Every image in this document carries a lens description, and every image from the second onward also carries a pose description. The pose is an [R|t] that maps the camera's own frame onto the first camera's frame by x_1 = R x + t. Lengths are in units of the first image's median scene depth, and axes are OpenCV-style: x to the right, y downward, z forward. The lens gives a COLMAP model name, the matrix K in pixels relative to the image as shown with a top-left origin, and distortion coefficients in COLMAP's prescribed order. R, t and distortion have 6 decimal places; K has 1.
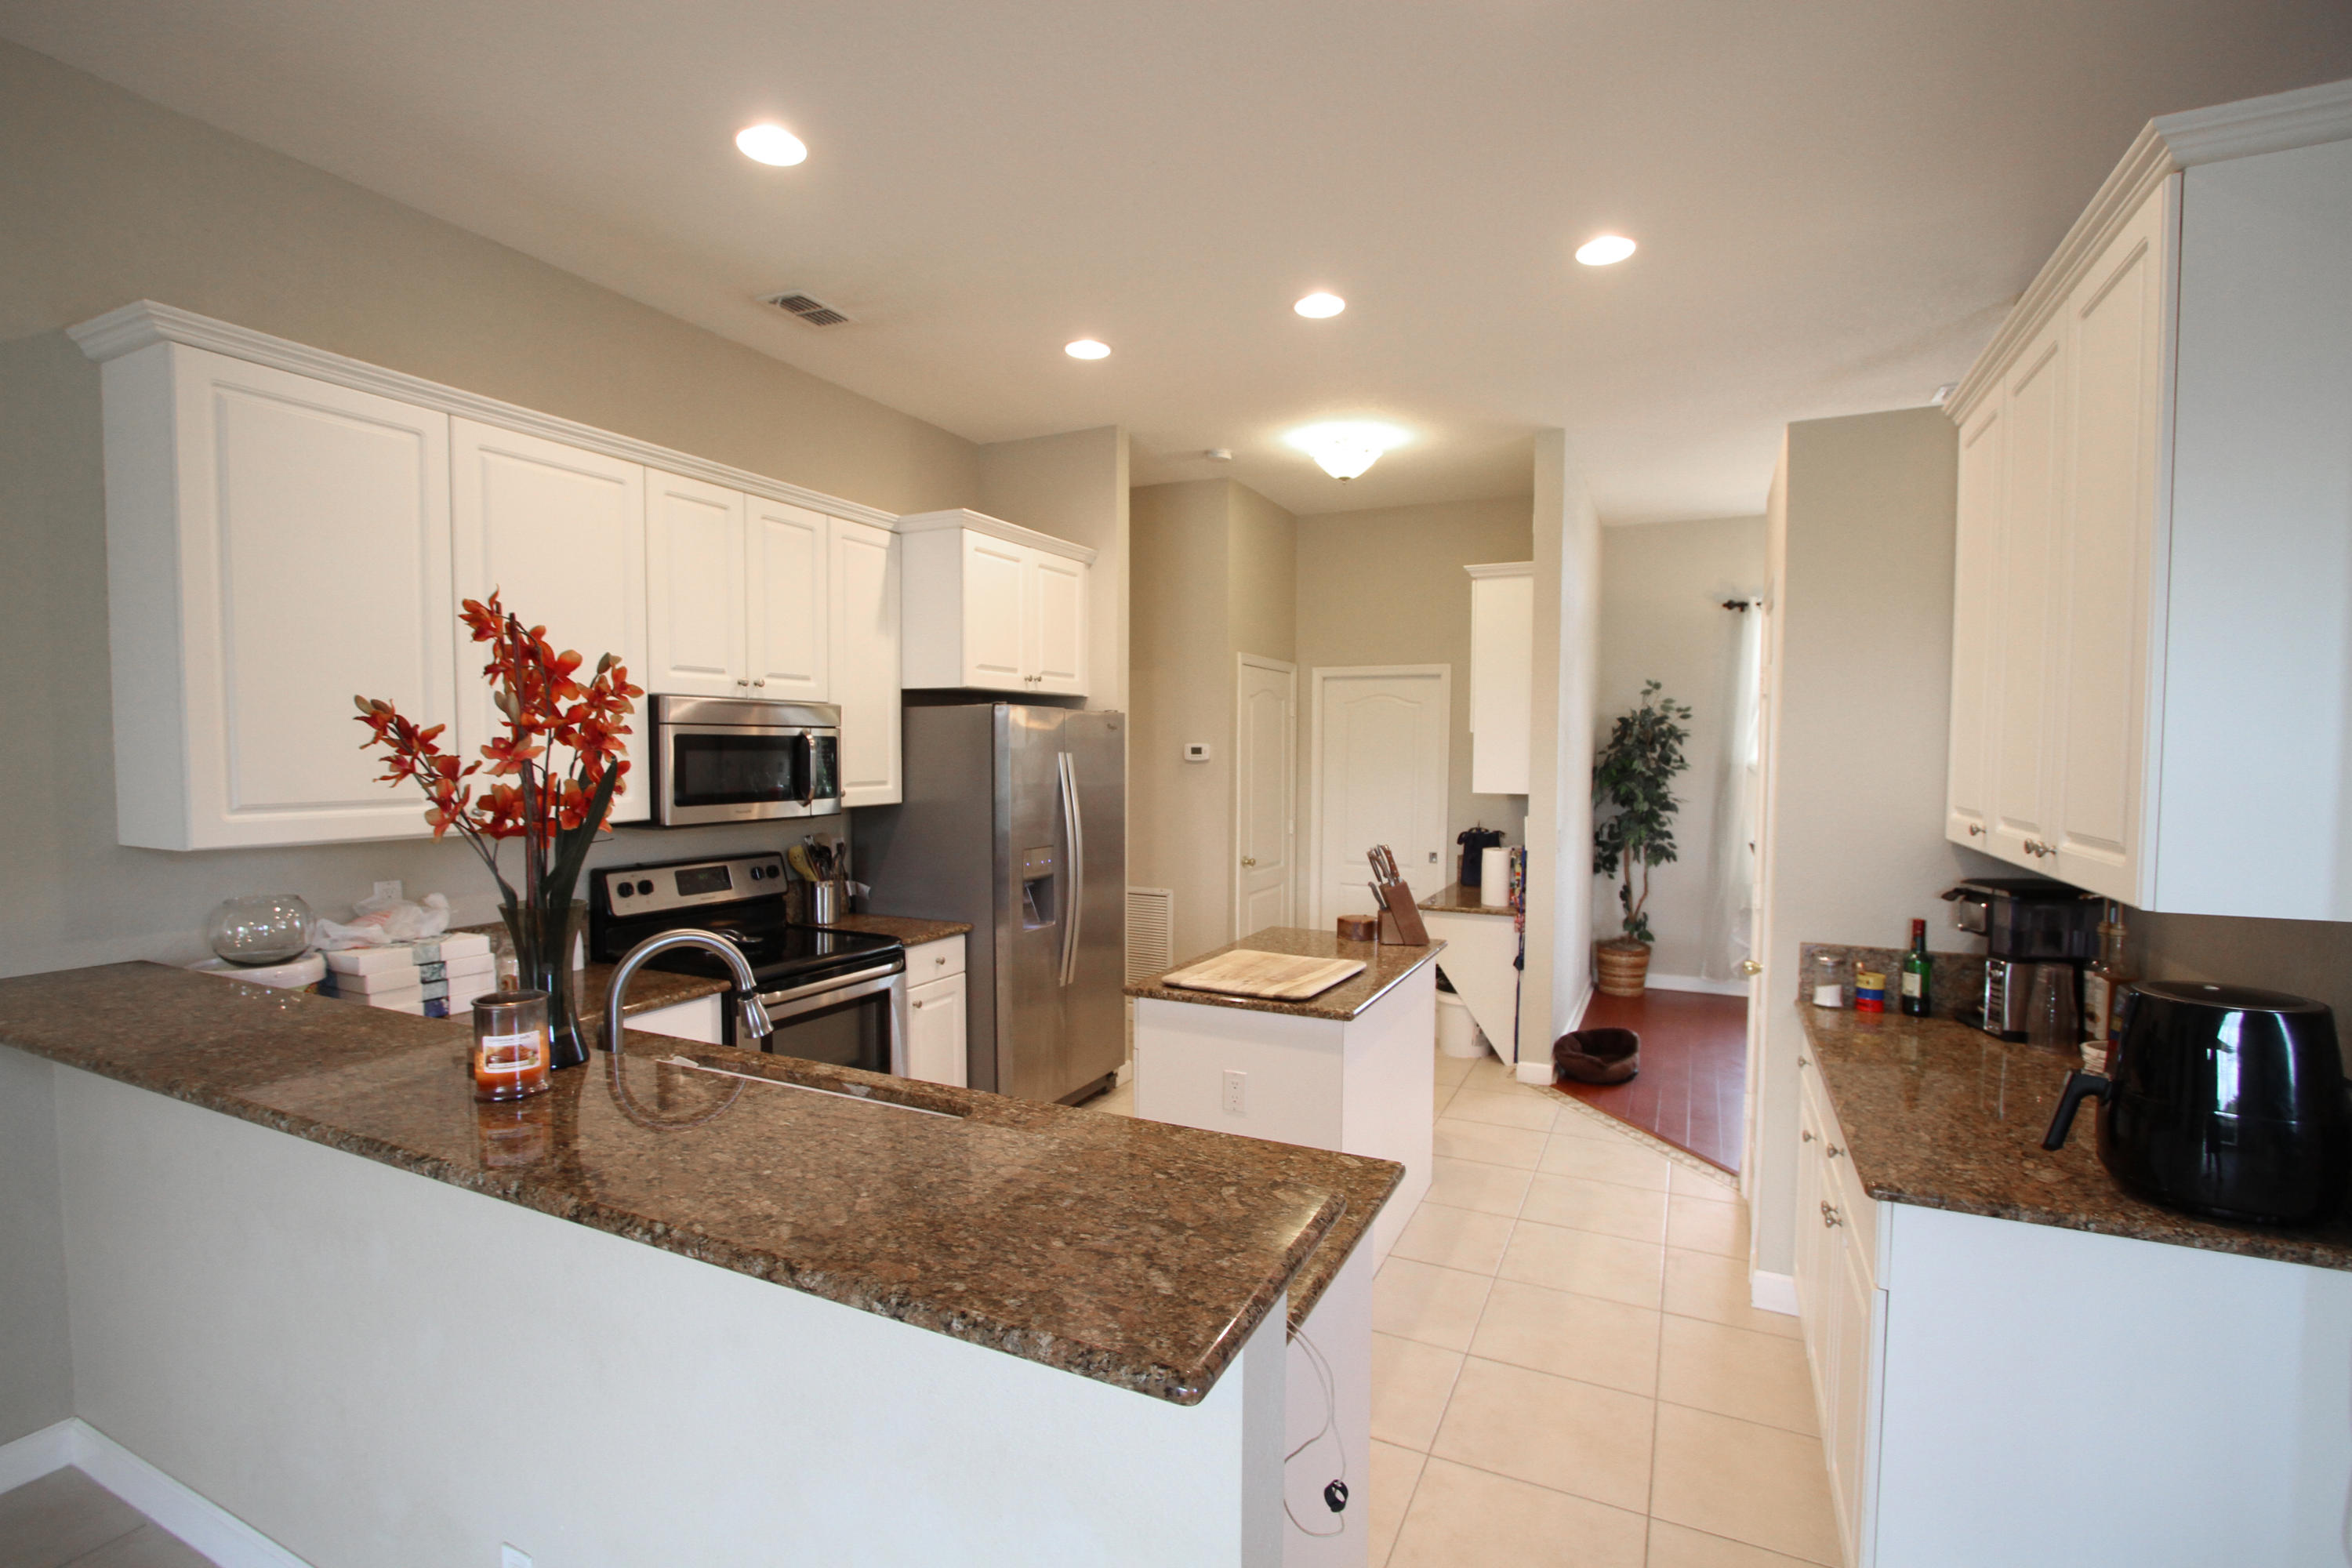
lens RADIAL K [[1083.7, 0, 1163.1], [0, 1083.7, 796.2], [0, 0, 1]] dist [-0.020006, 0.002713]
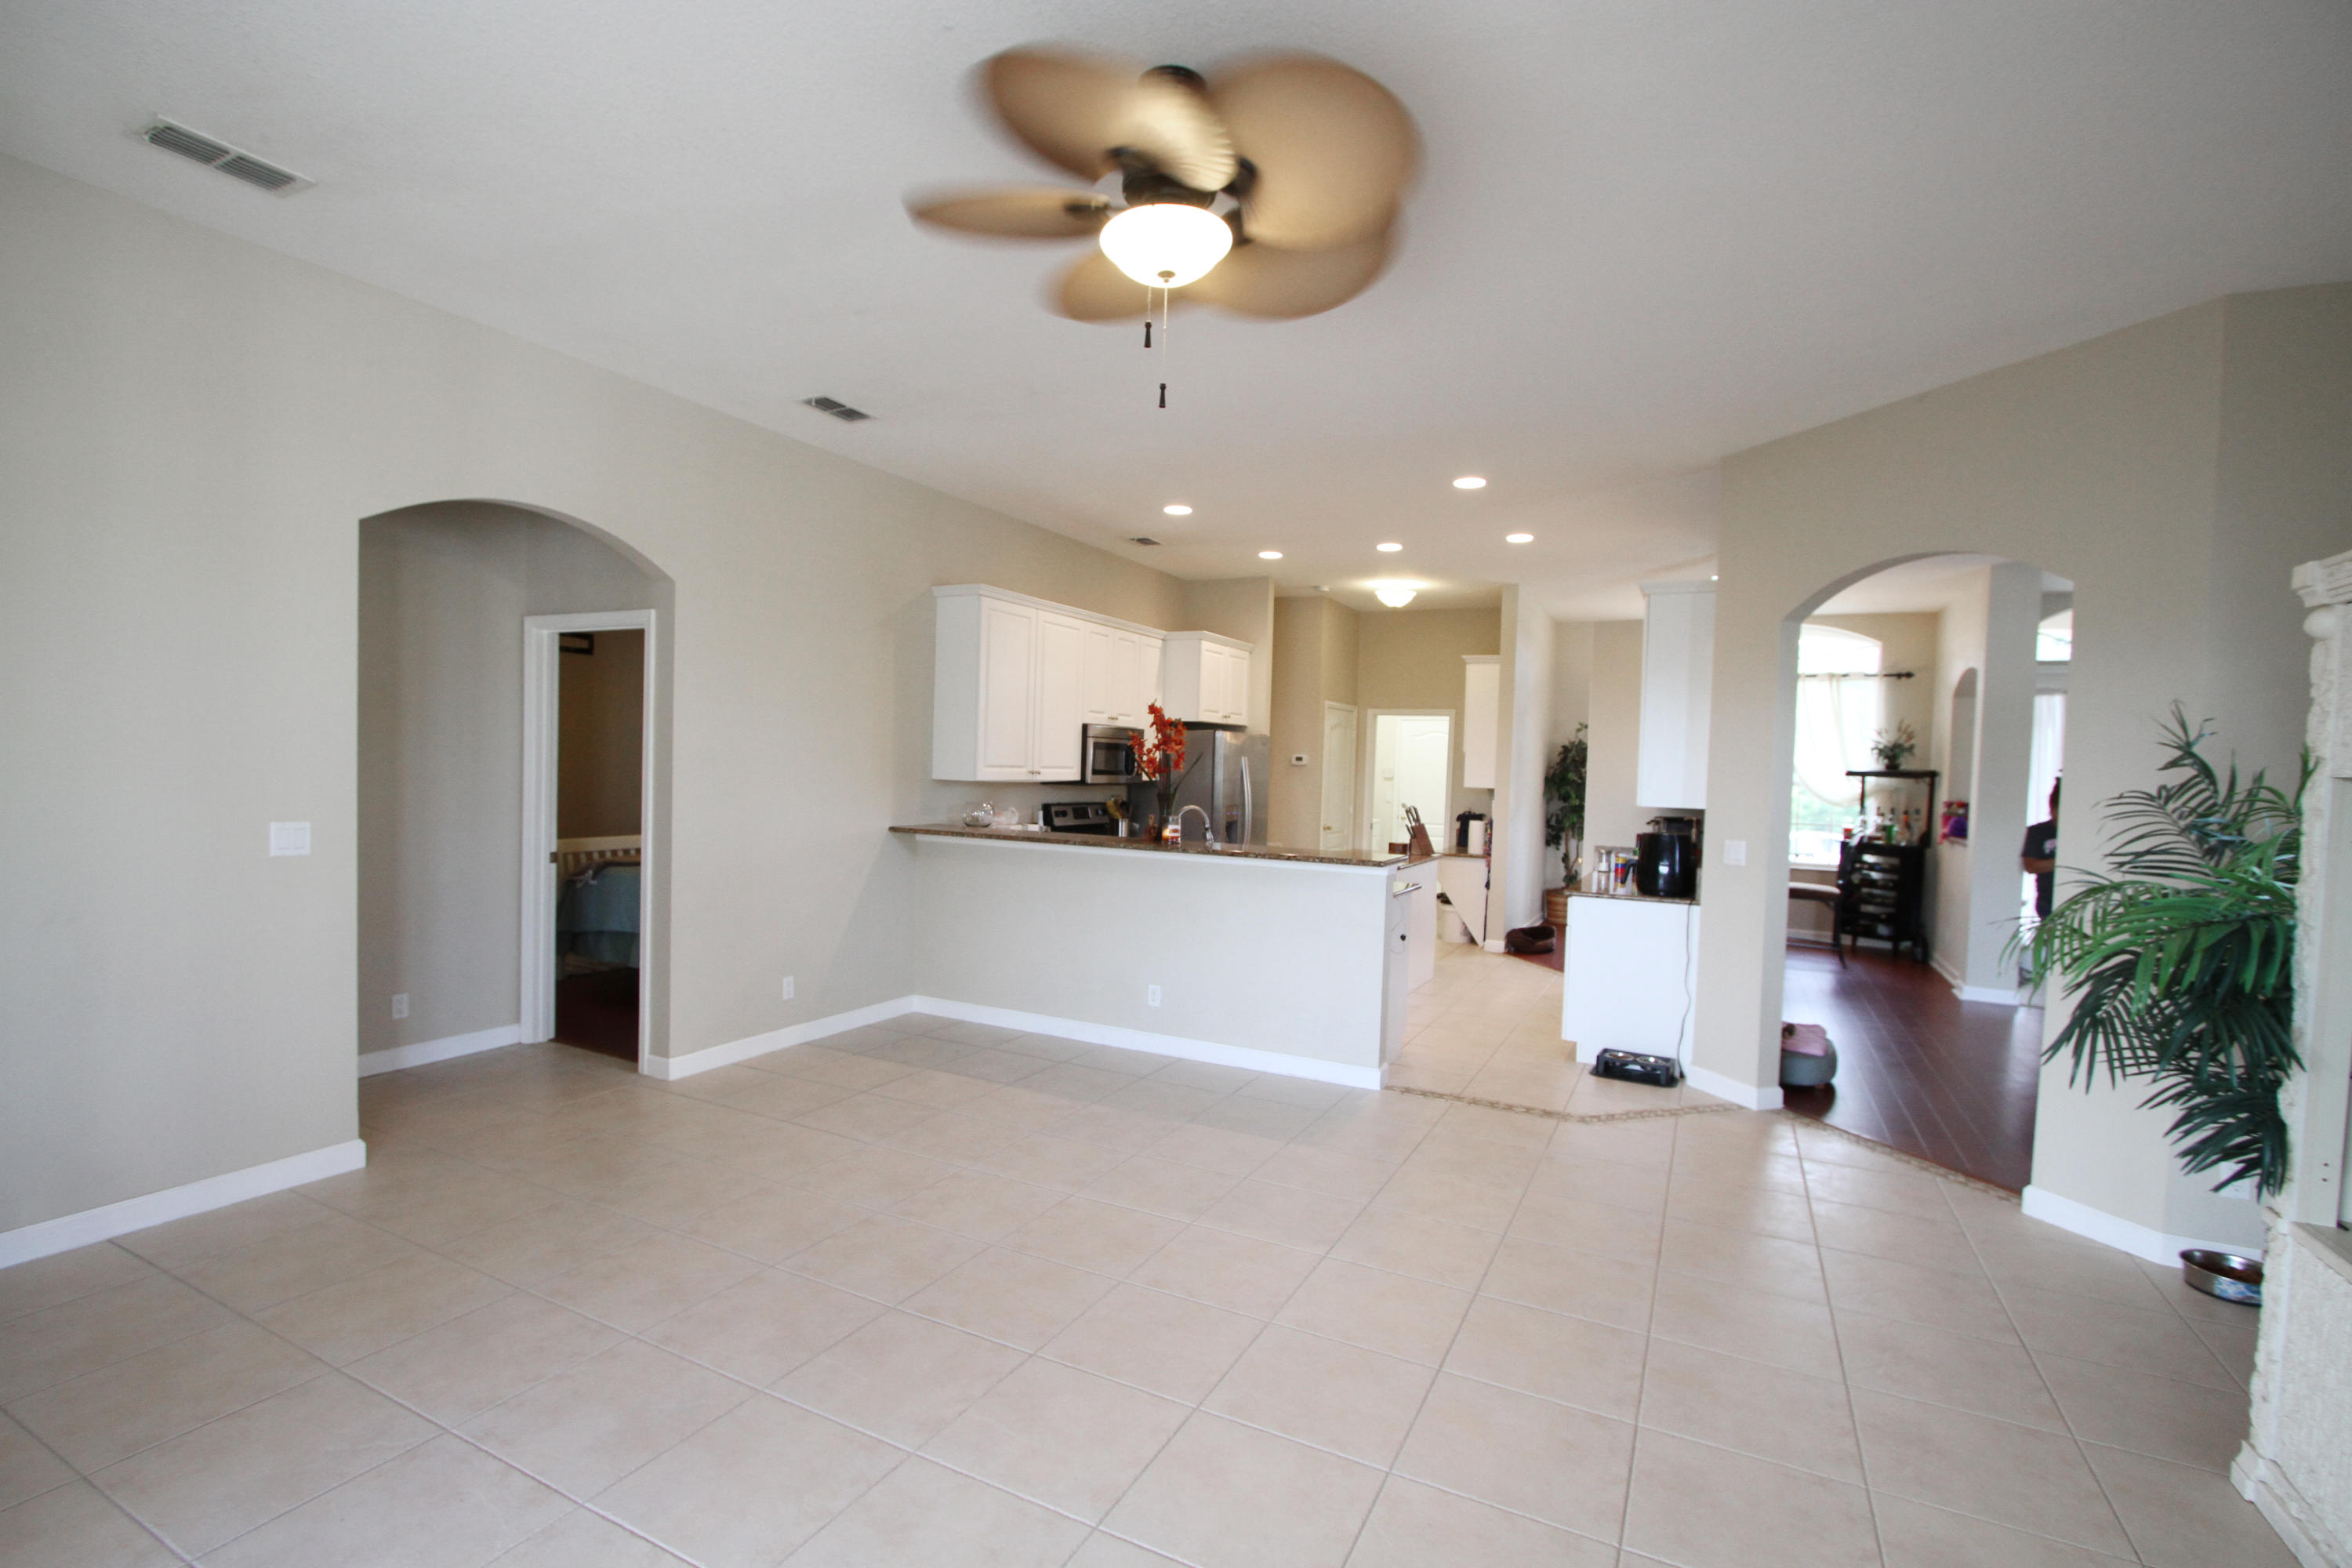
lens RADIAL K [[1083.7, 0, 1169.3], [0, 1083.7, 796.0], [0, 0, 1]] dist [-0.020006, 0.002713]
pose [[0.999542, 0.027511, -0.012620, -0.224706], [-0.027681, 0.999526, -0.013493, 0.066058], [0.012243, 0.013836, 0.999829, -1.018722]]
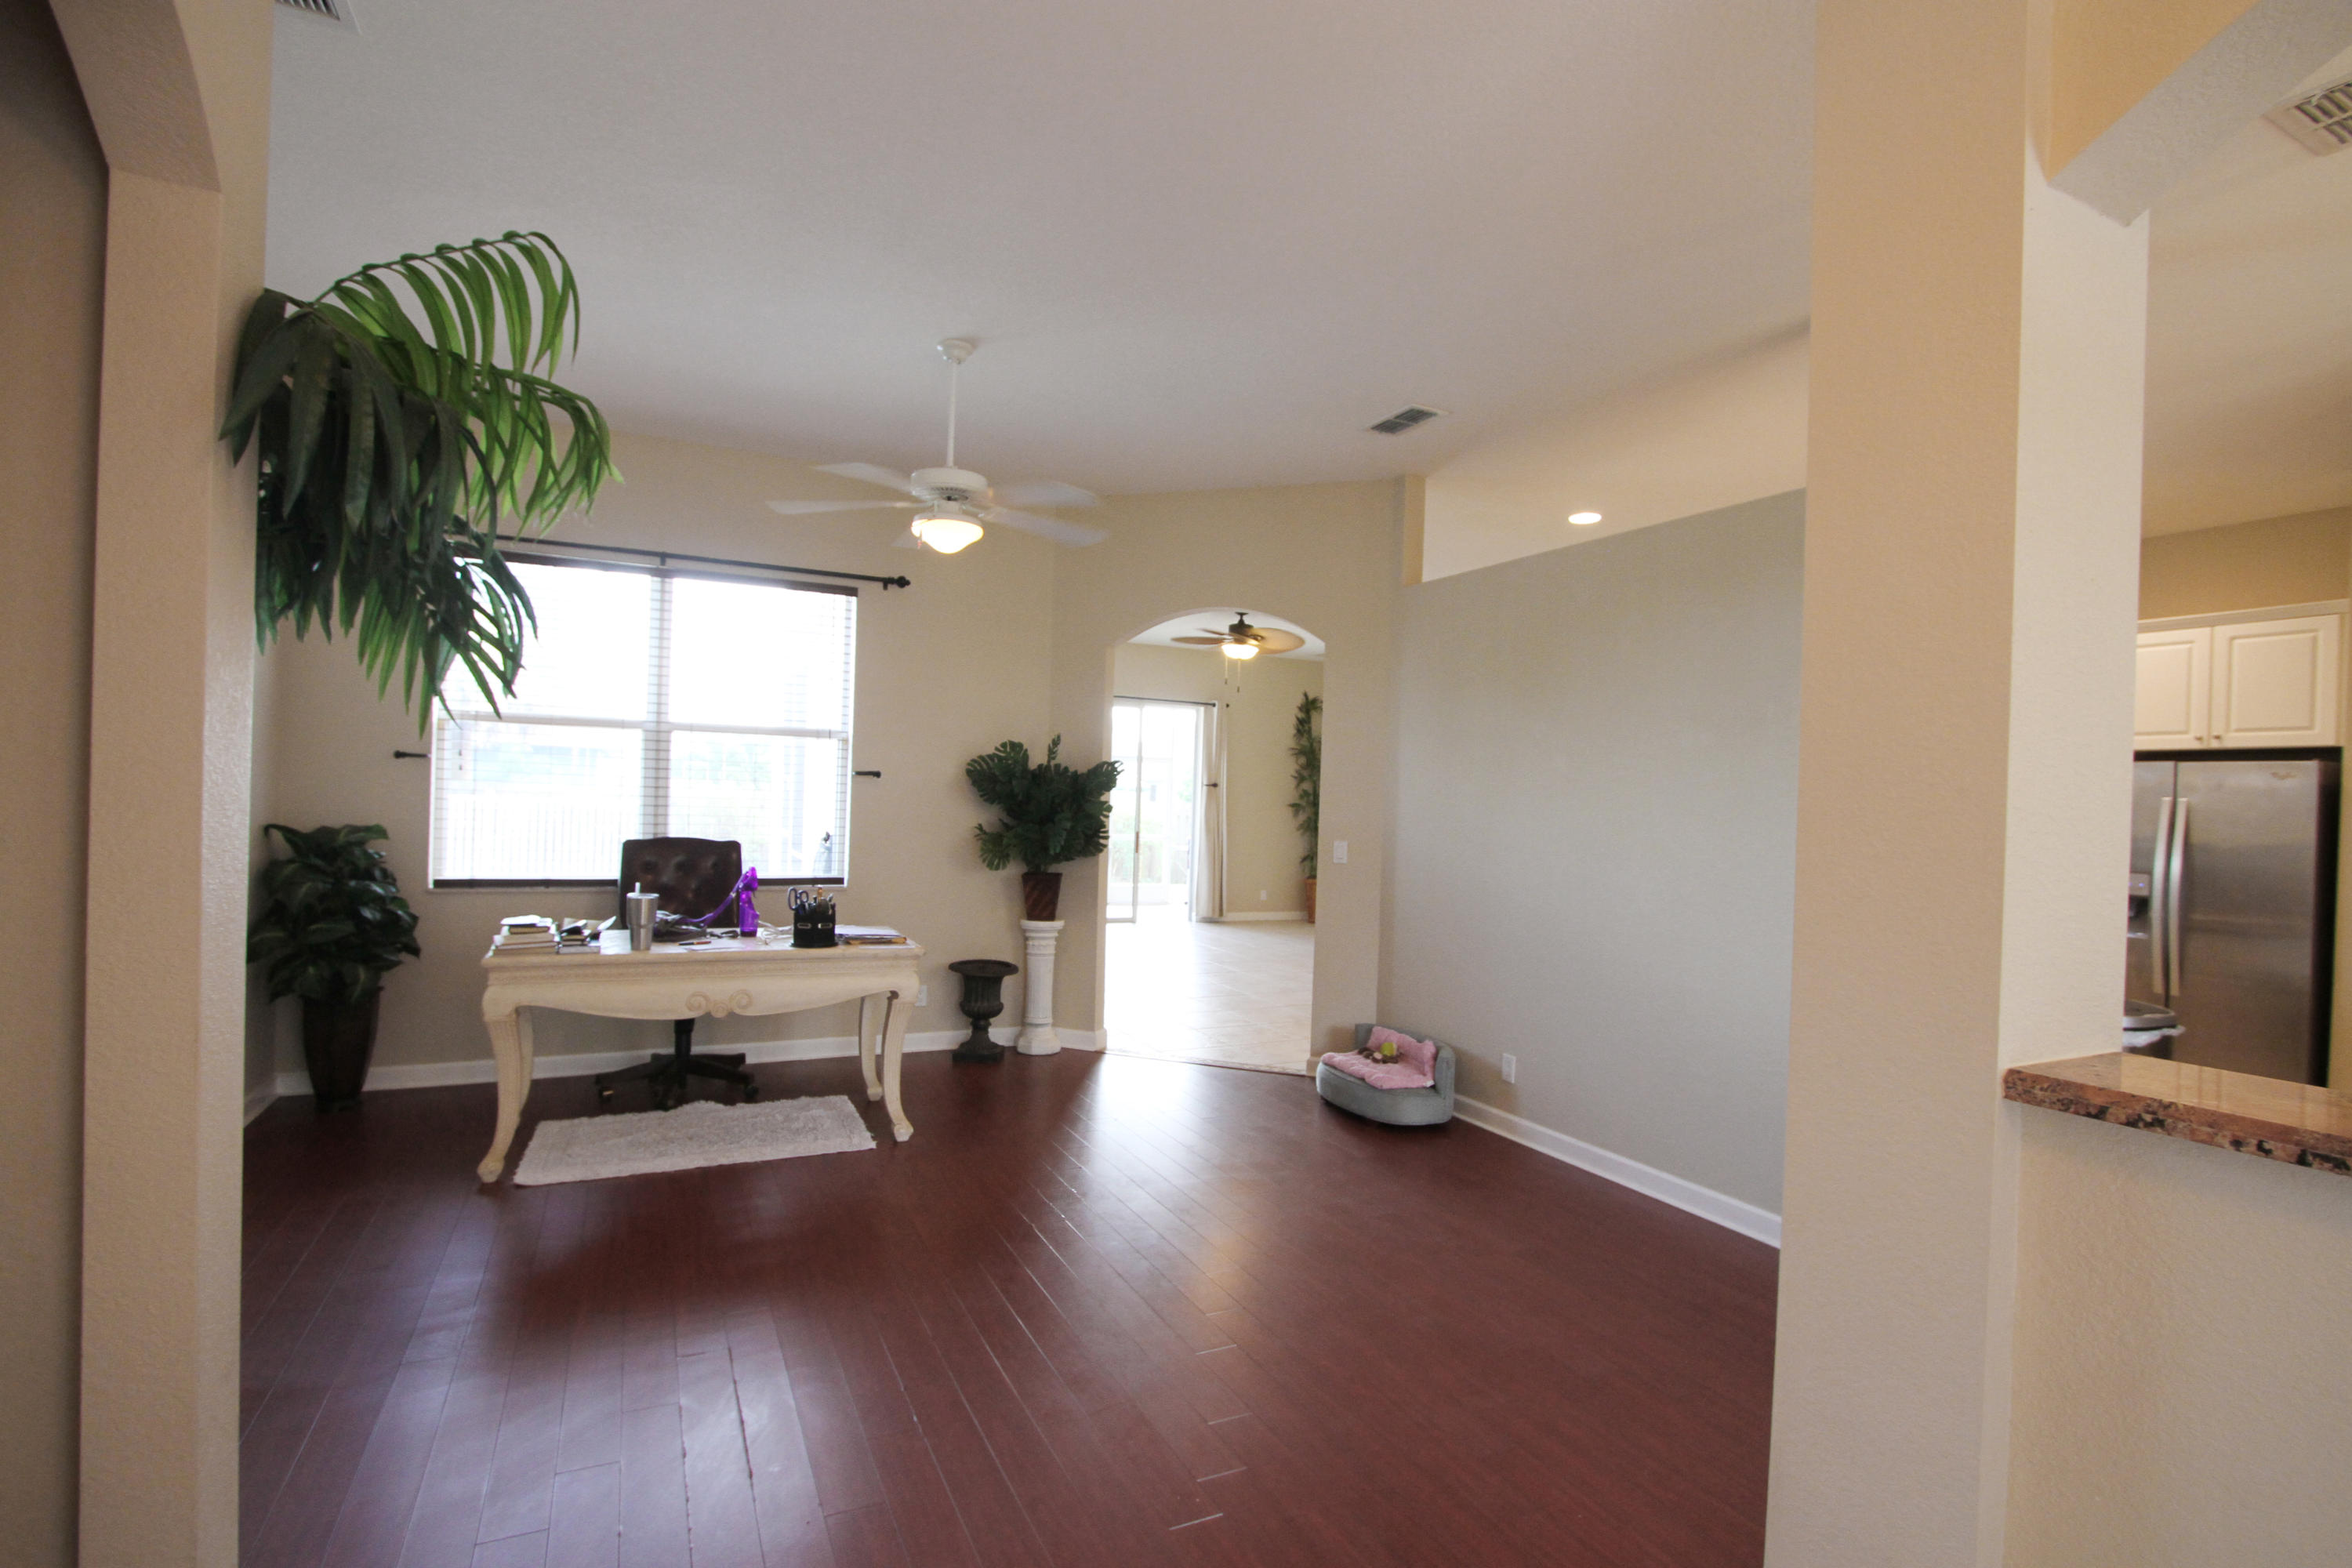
lens RADIAL K [[1083.7, 0, 1158.3], [0, 1083.7, 790.4], [0, 0, 1]] dist [-0.020006, 0.002713]
pose [[-0.626245, -0.028658, -0.779099, 1.747620], [-0.071762, 0.997201, 0.021002, 0.007156], [0.776317, 0.069063, -0.626548, 0.994619]]
